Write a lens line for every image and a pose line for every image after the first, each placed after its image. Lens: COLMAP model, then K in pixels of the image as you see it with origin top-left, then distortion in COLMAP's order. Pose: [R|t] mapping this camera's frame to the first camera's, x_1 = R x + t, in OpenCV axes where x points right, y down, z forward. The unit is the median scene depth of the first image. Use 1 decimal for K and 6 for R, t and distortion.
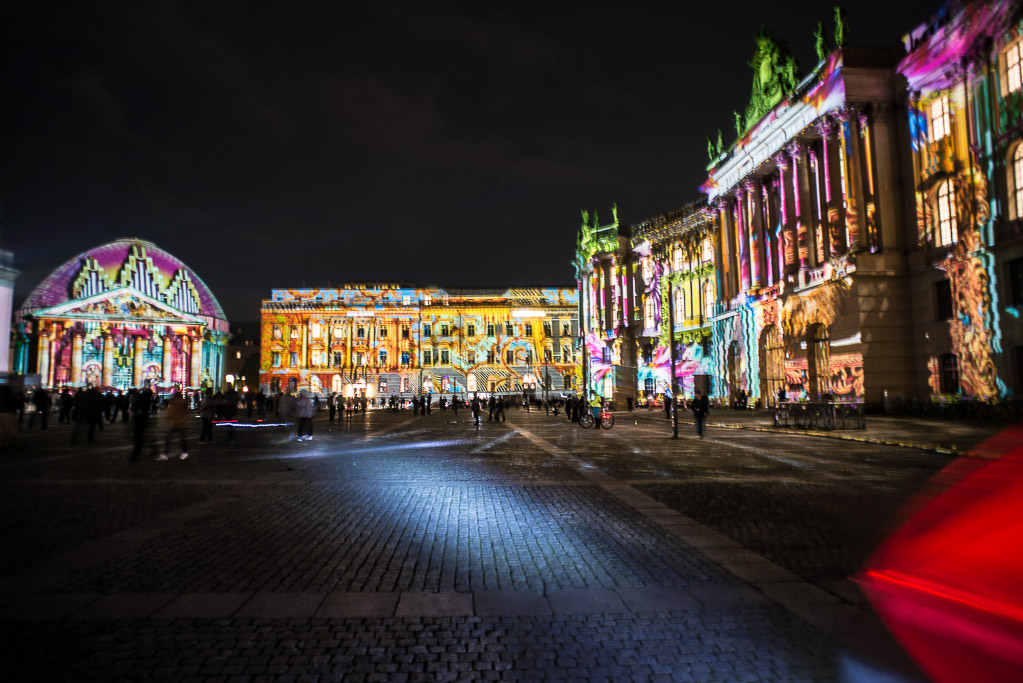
lens RADIAL K [[579.0, 0, 511.5], [0, 579.0, 341.5], [0, 0, 1]] dist [-0.101281, 0.070469]
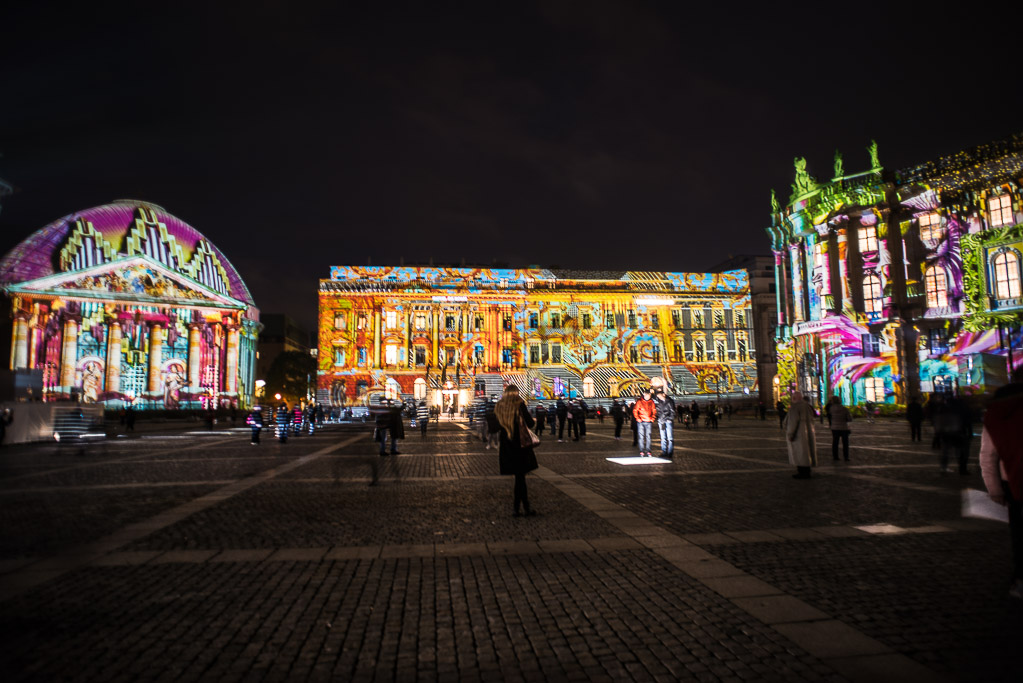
lens RADIAL K [[574.3, 0, 523.8], [0, 574.3, 344.1], [0, 0, 1]] dist [-0.099593, 0.068634]
pose [[0.997210, 0.003838, 0.074548, -0.241417], [-0.003249, 0.999962, -0.008030, 0.021850], [-0.074576, 0.007766, 0.997185, 0.241633]]
